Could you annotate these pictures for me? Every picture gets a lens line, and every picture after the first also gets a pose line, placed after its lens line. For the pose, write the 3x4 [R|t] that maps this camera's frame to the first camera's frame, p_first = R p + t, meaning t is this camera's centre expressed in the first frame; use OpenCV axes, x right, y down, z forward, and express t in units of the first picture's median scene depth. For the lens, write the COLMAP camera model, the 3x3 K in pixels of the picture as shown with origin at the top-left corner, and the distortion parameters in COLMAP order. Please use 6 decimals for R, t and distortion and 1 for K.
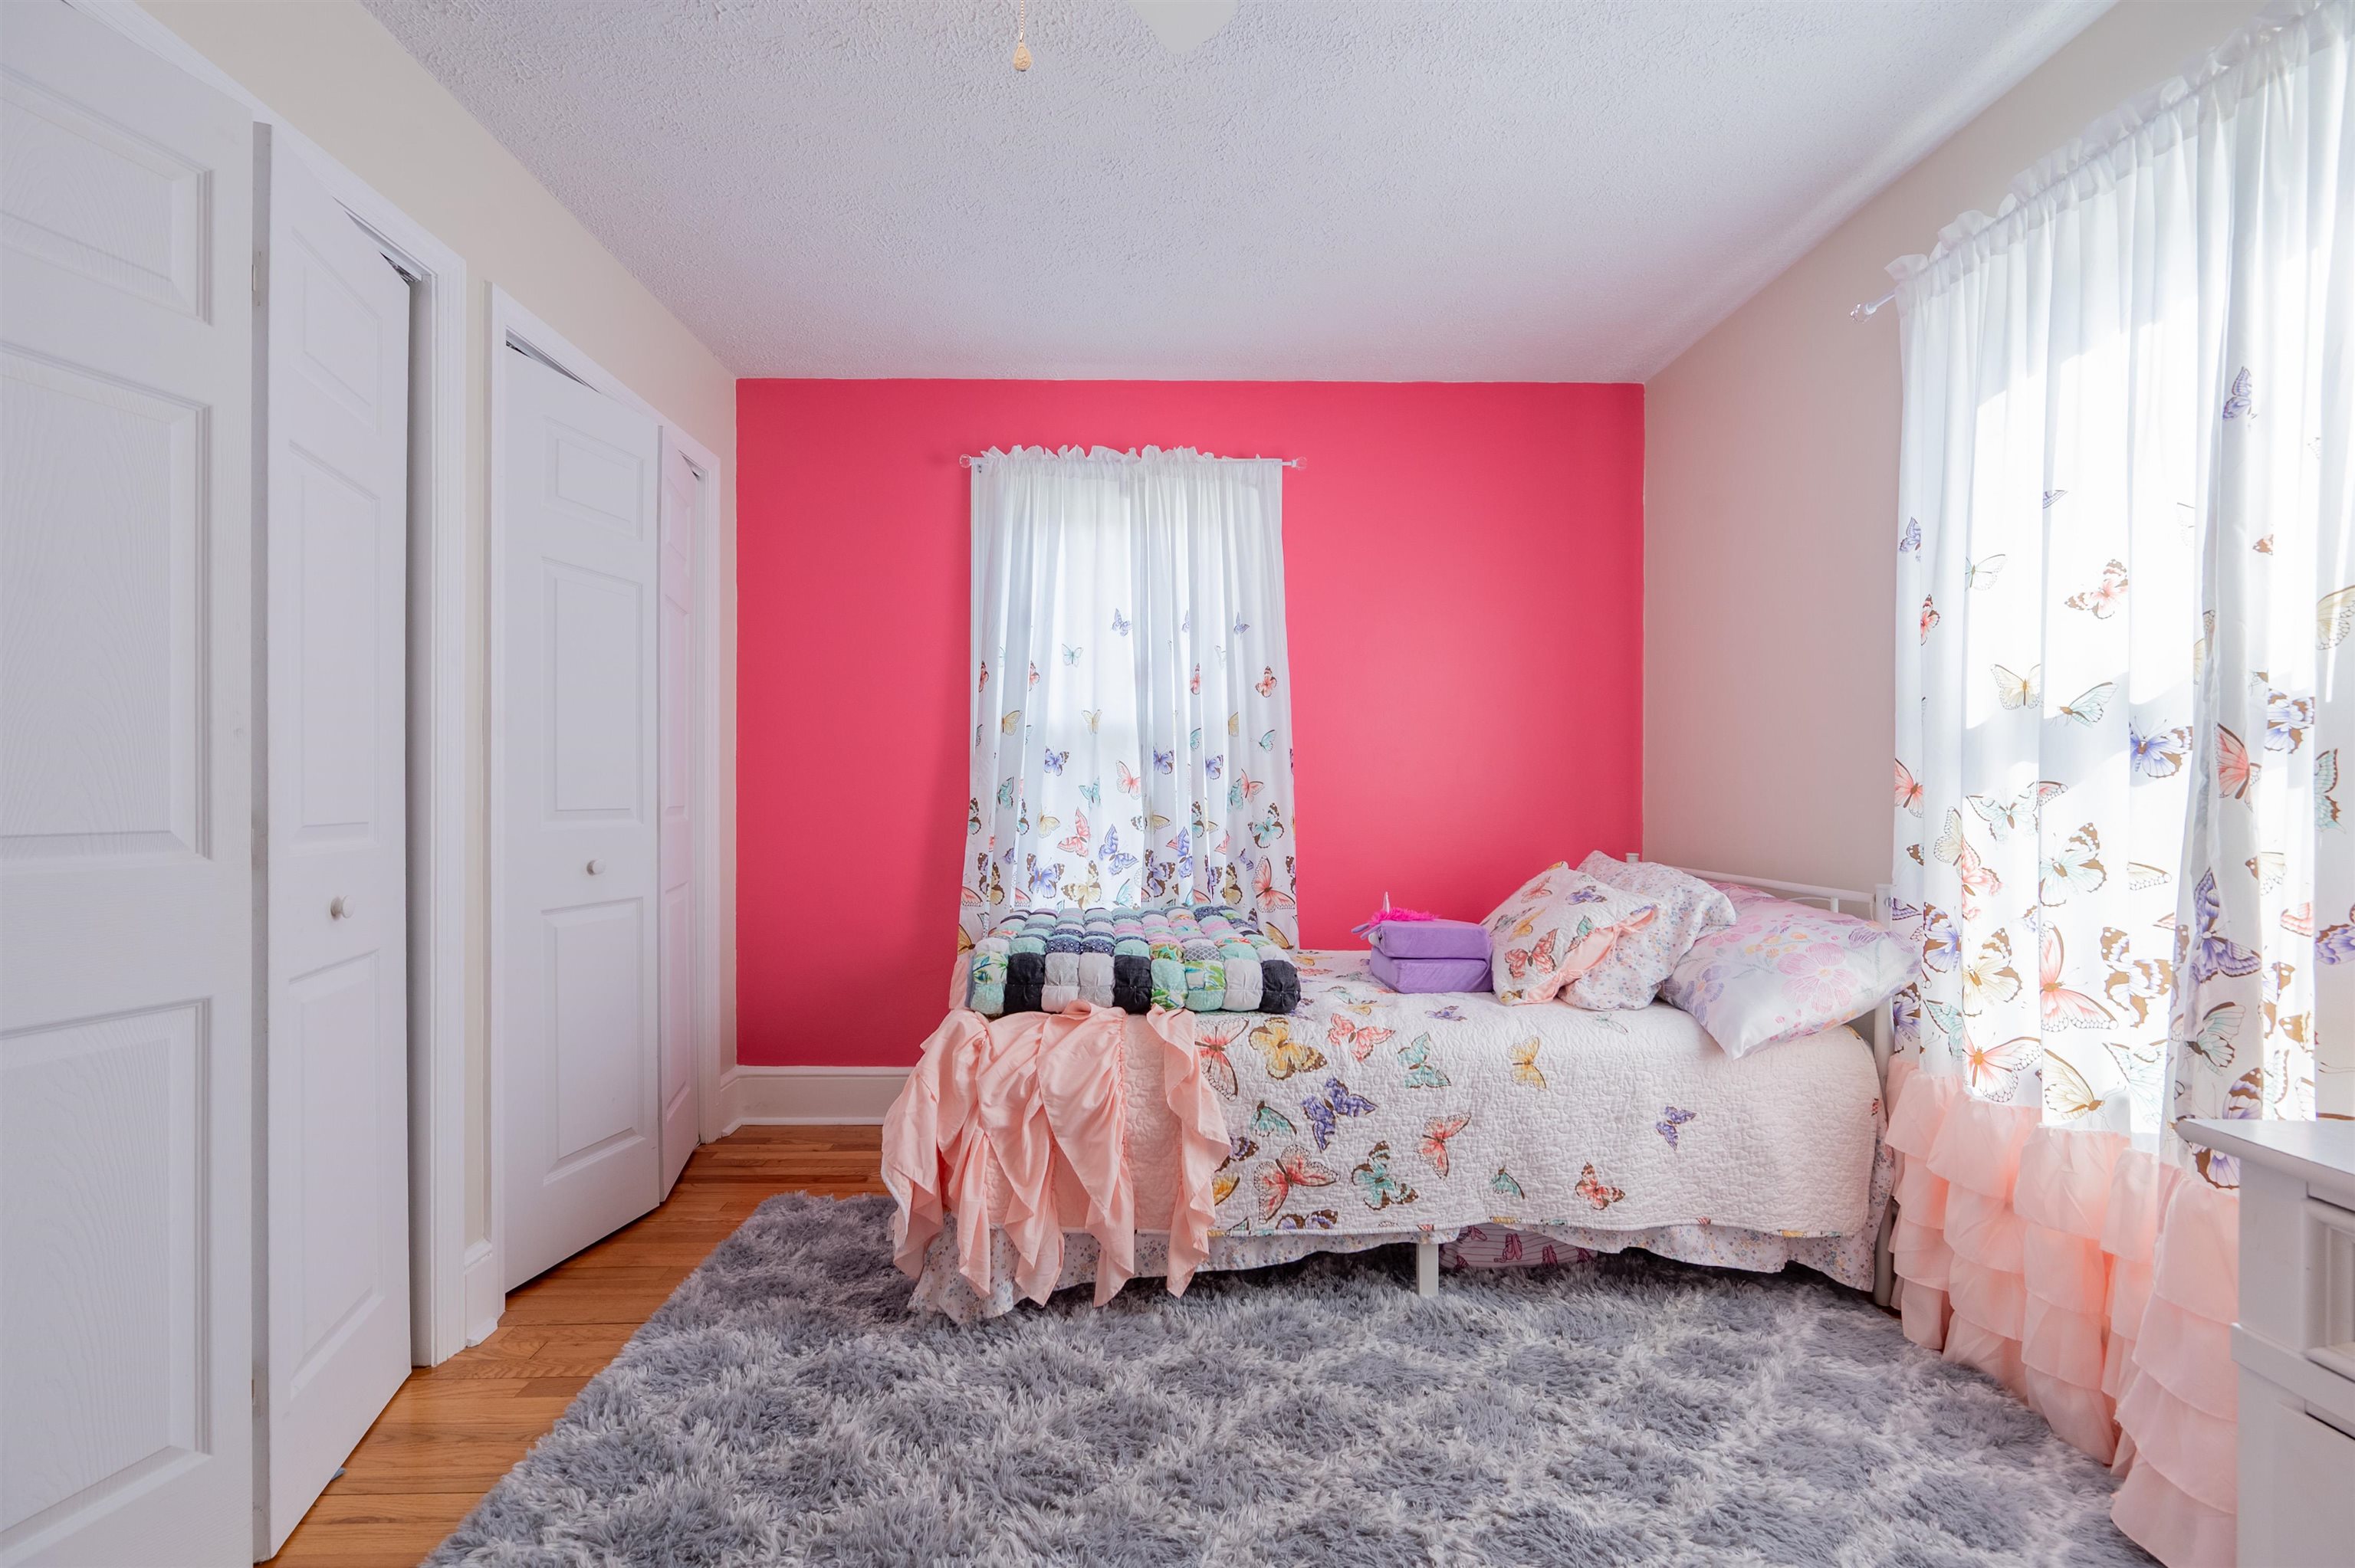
lens RADIAL K [[941.1, 0, 1200.3], [0, 941.1, 788.3], [0, 0, 1]] dist [0.001693, 0.000203]
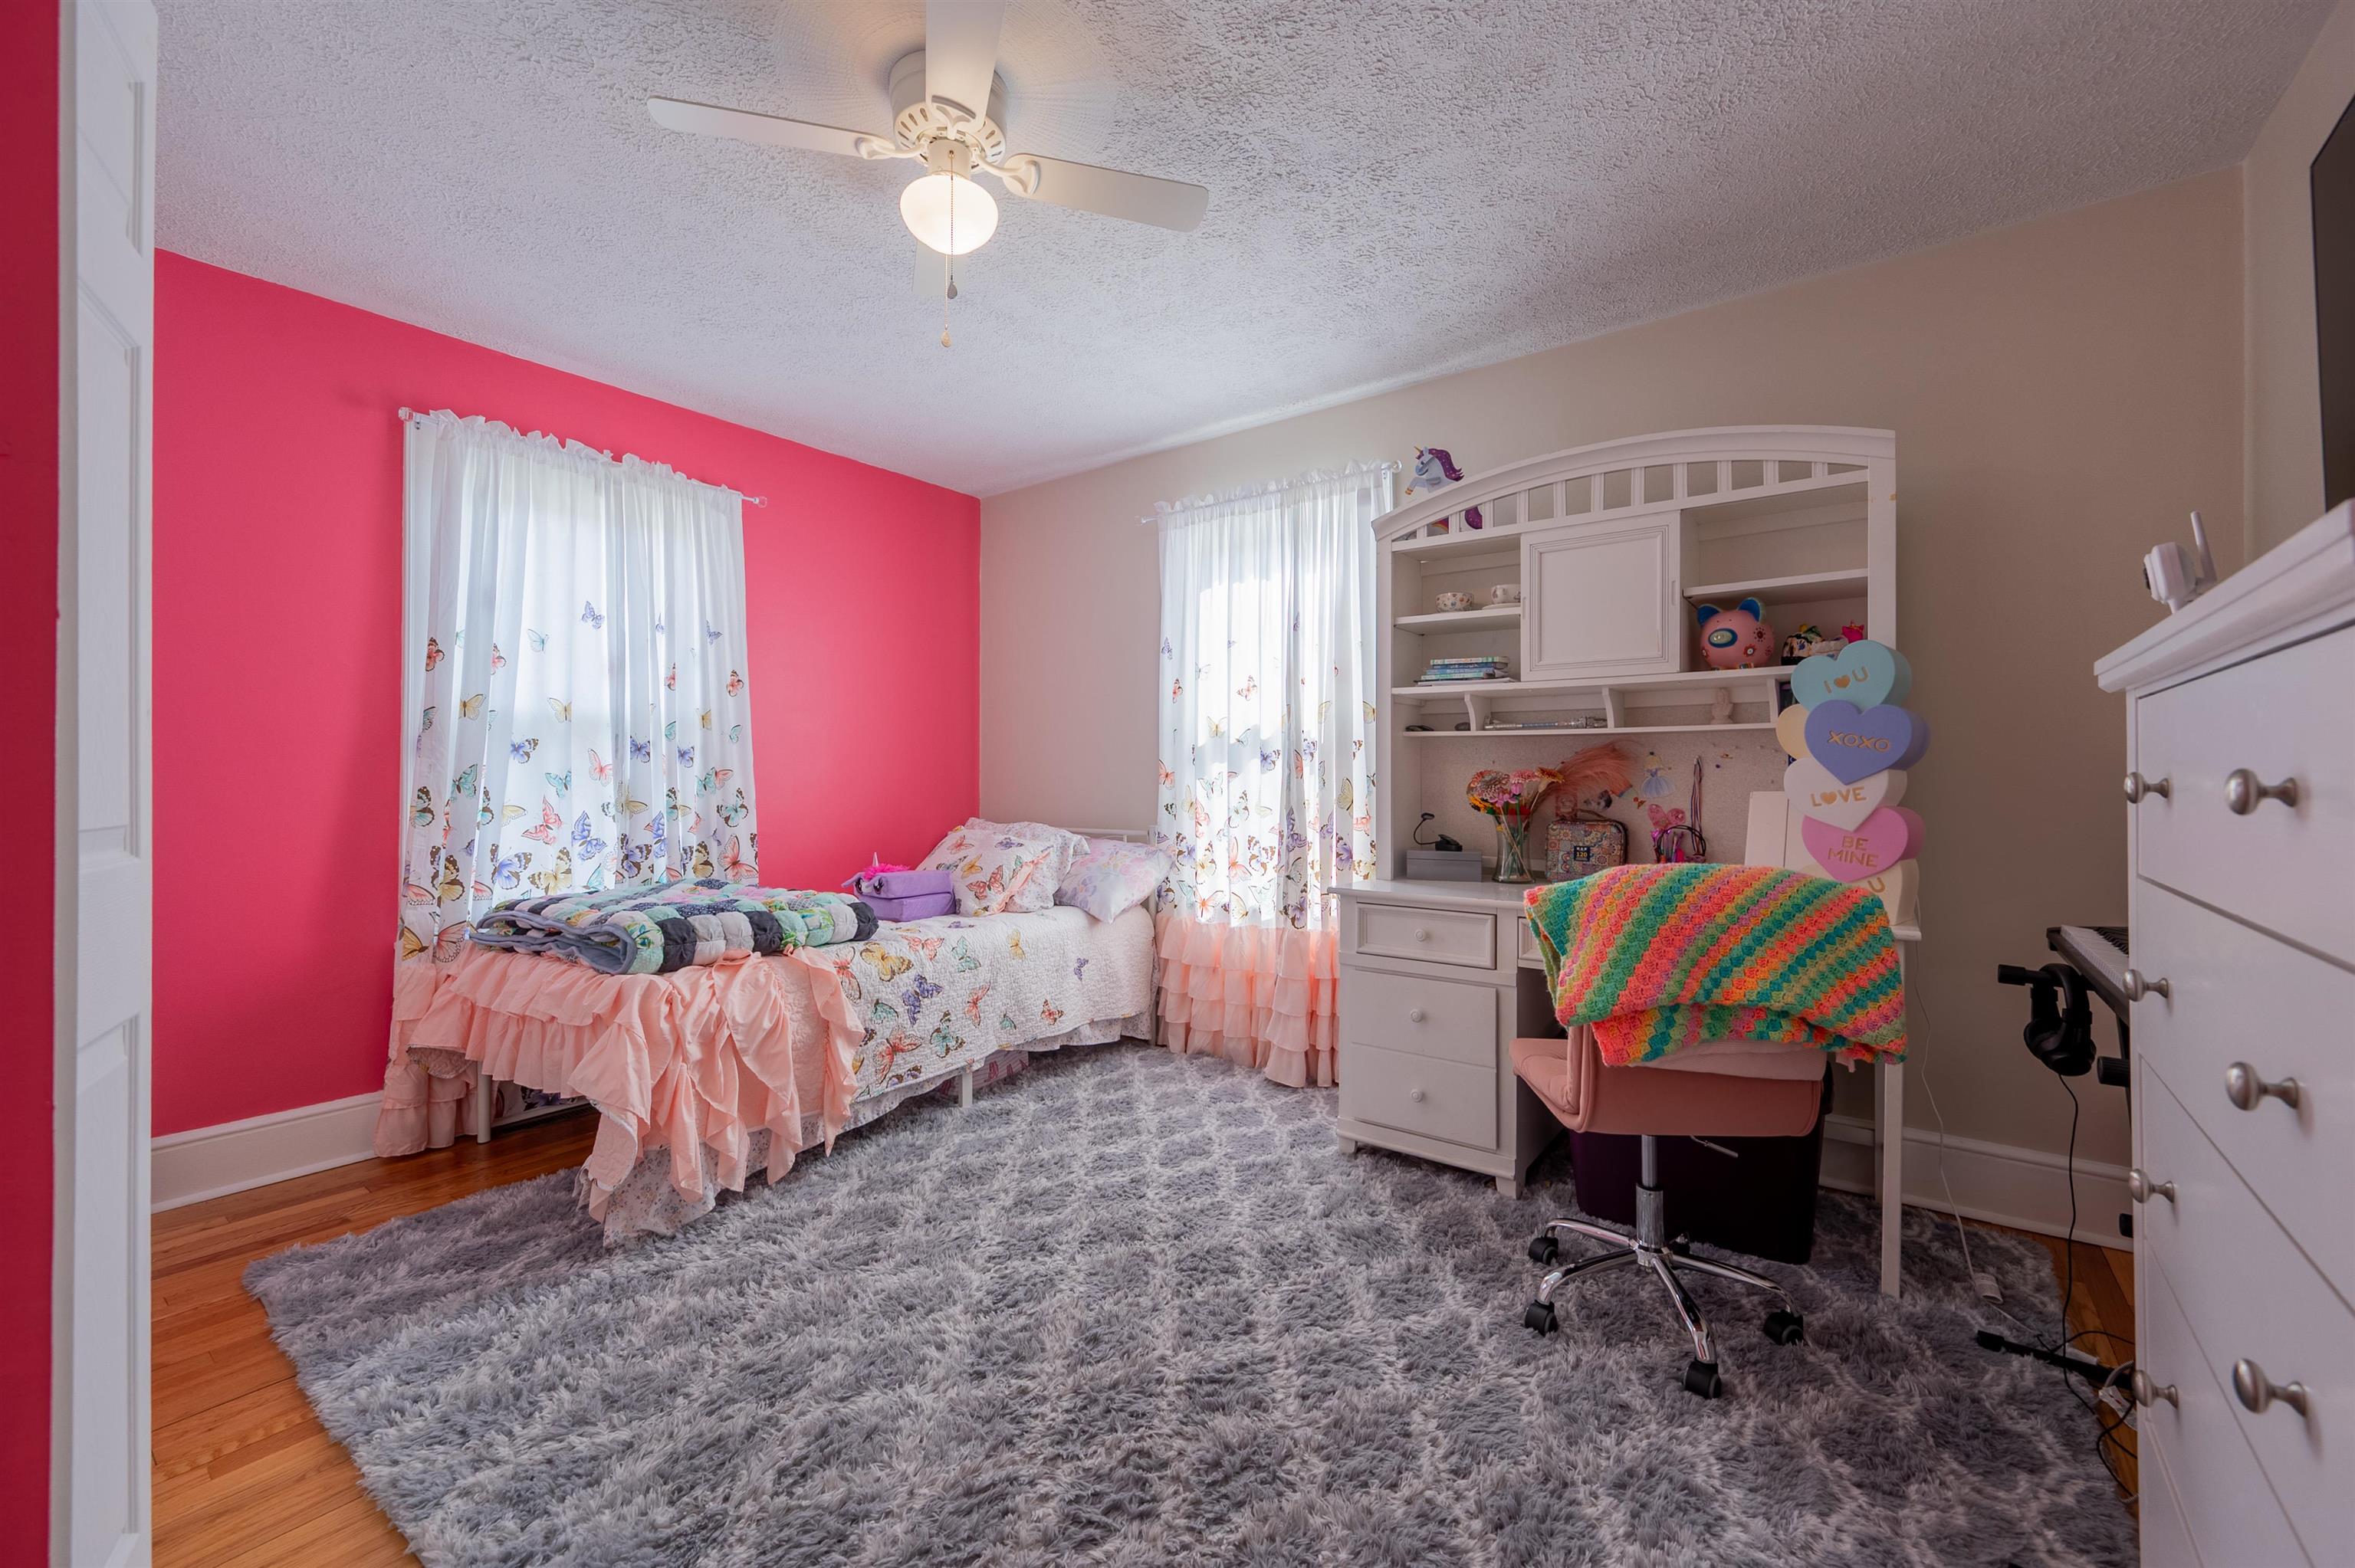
lens RADIAL K [[956.8, 0, 1176.4], [0, 956.8, 768.4], [0, 0, 1]] dist [0.001318, 0.000180]
pose [[0.608136, 0.003787, 0.793824, -0.794826], [0.000837, 0.999985, -0.005411, -0.002811], [-0.793832, 0.003955, 0.608124, -0.219517]]
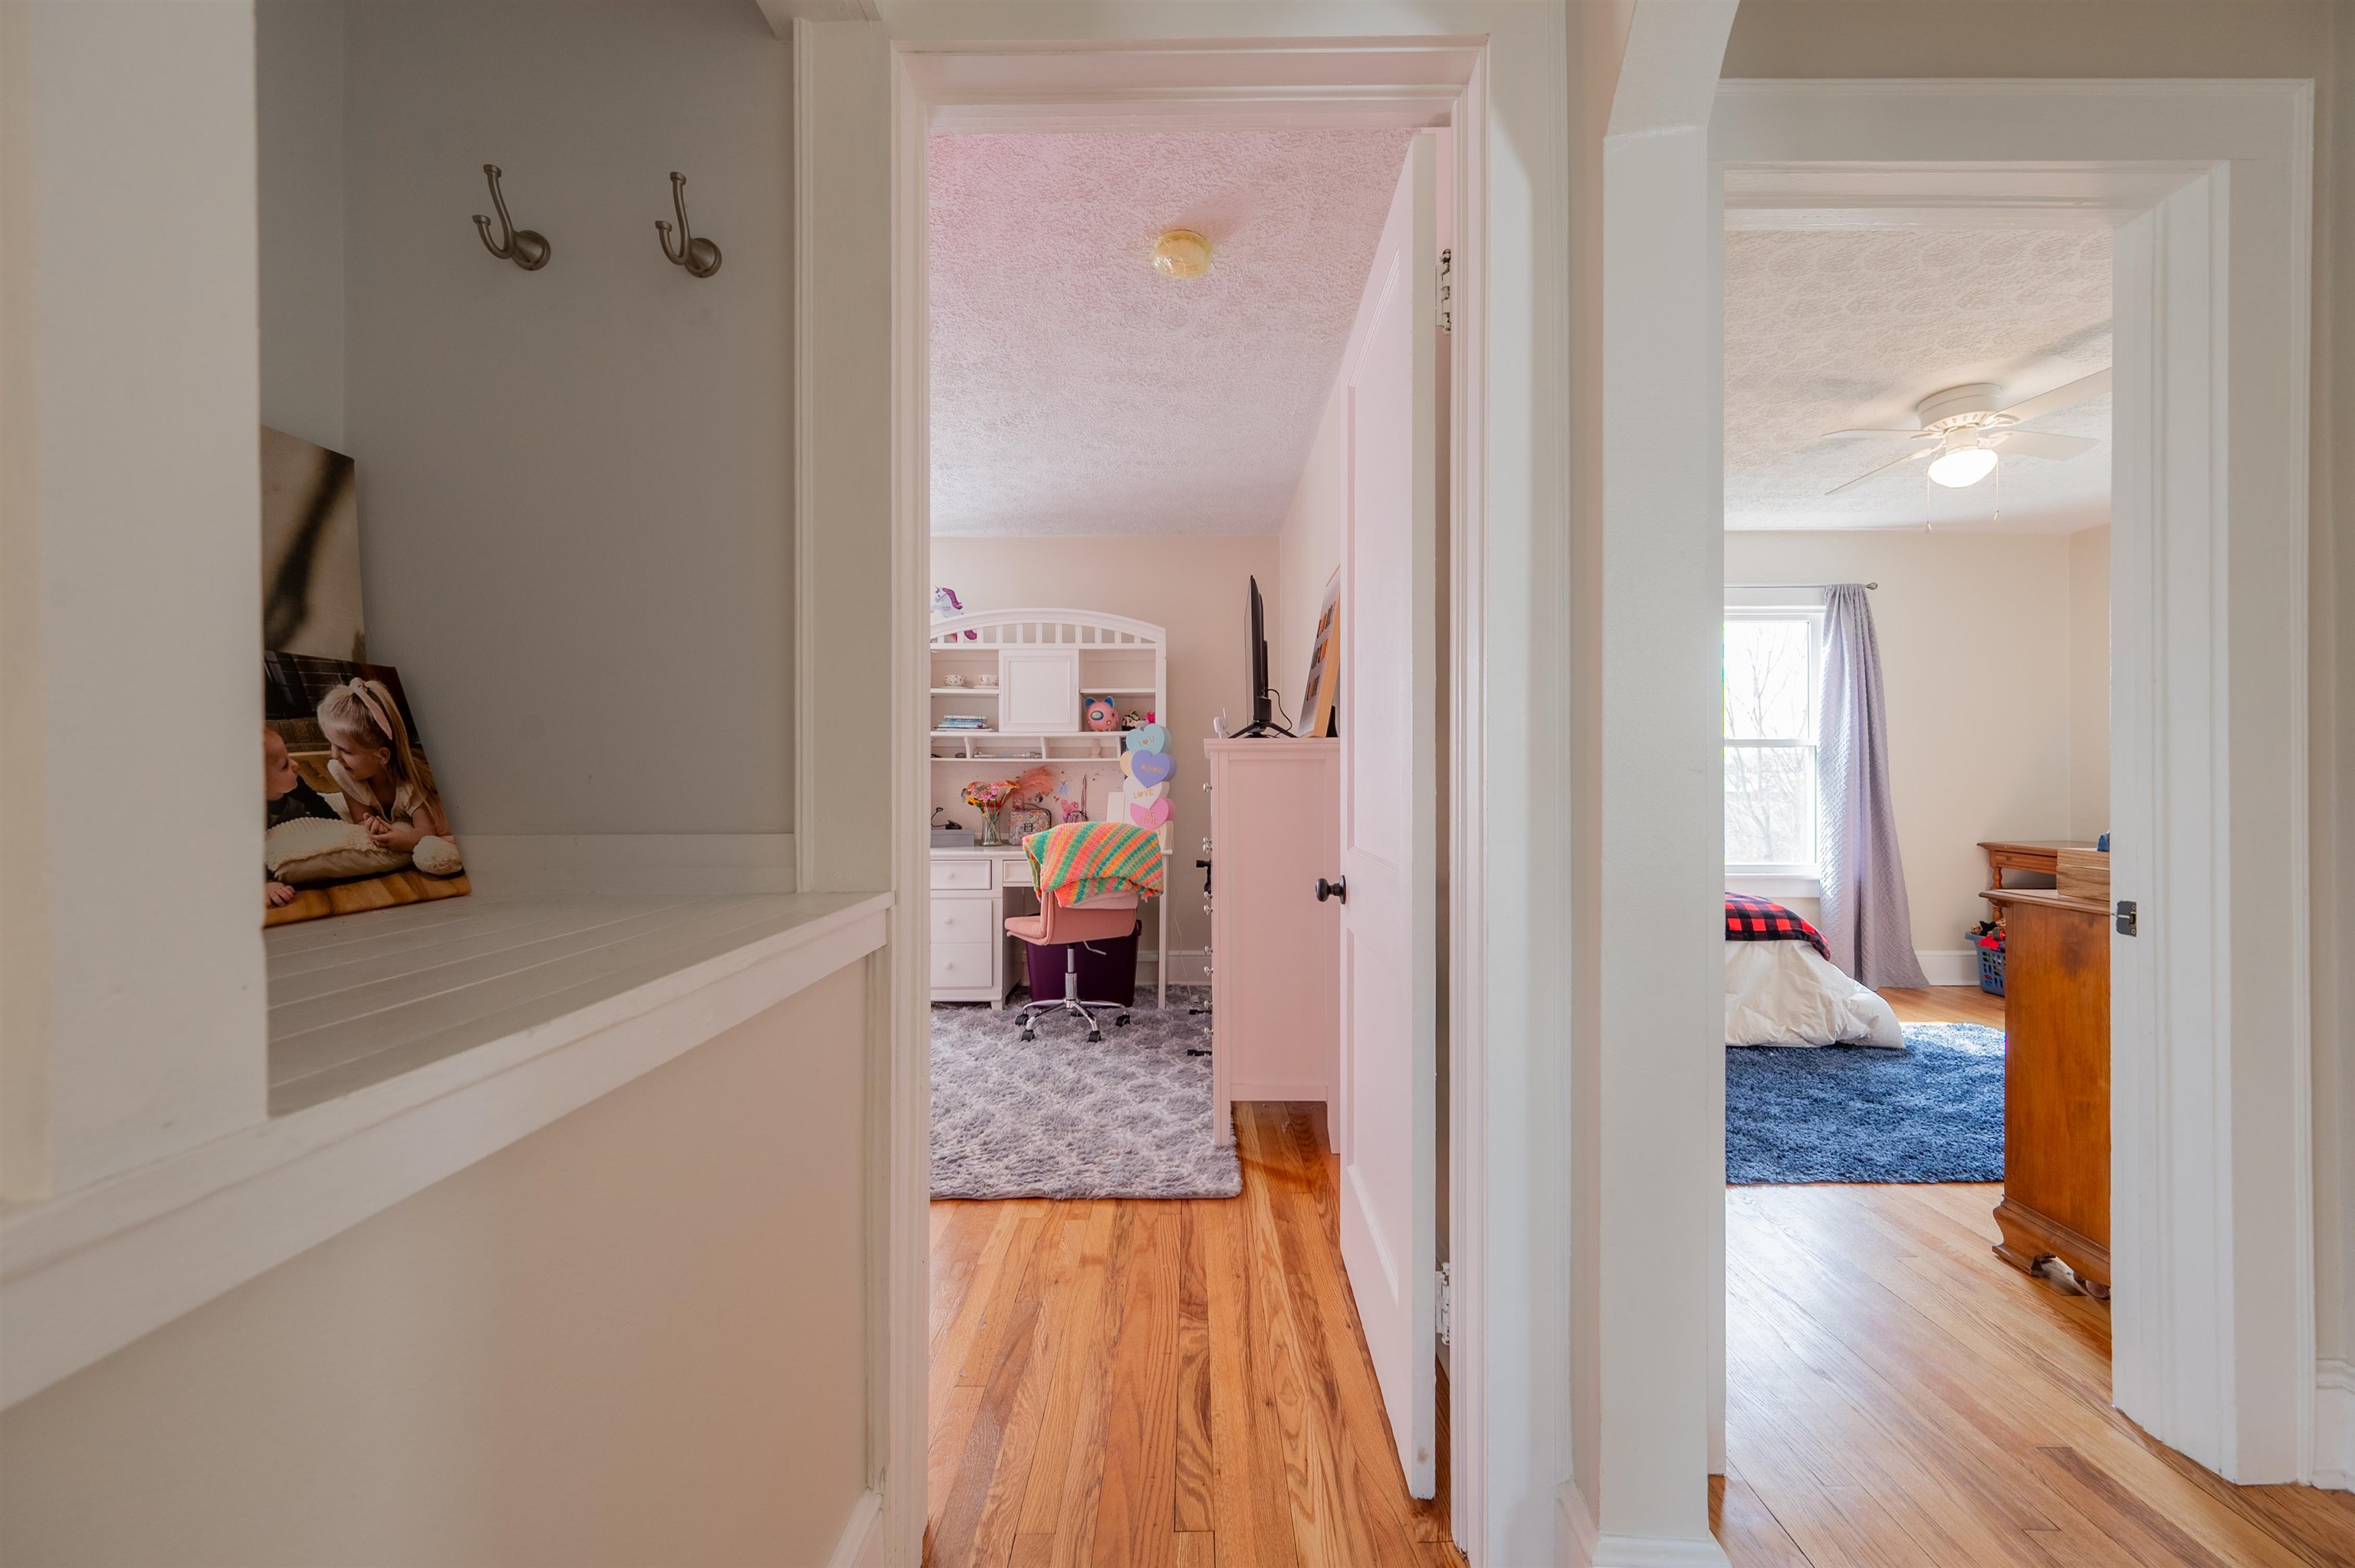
lens RADIAL K [[941.1, 0, 1200.3], [0, 941.1, 788.3], [0, 0, 1]] dist [0.001693, 0.000203]
pose [[0.002572, -0.006821, 0.999973, -1.083947], [0.001367, 0.999976, 0.006817, -0.003625], [-0.999996, 0.001349, 0.002582, -0.242534]]
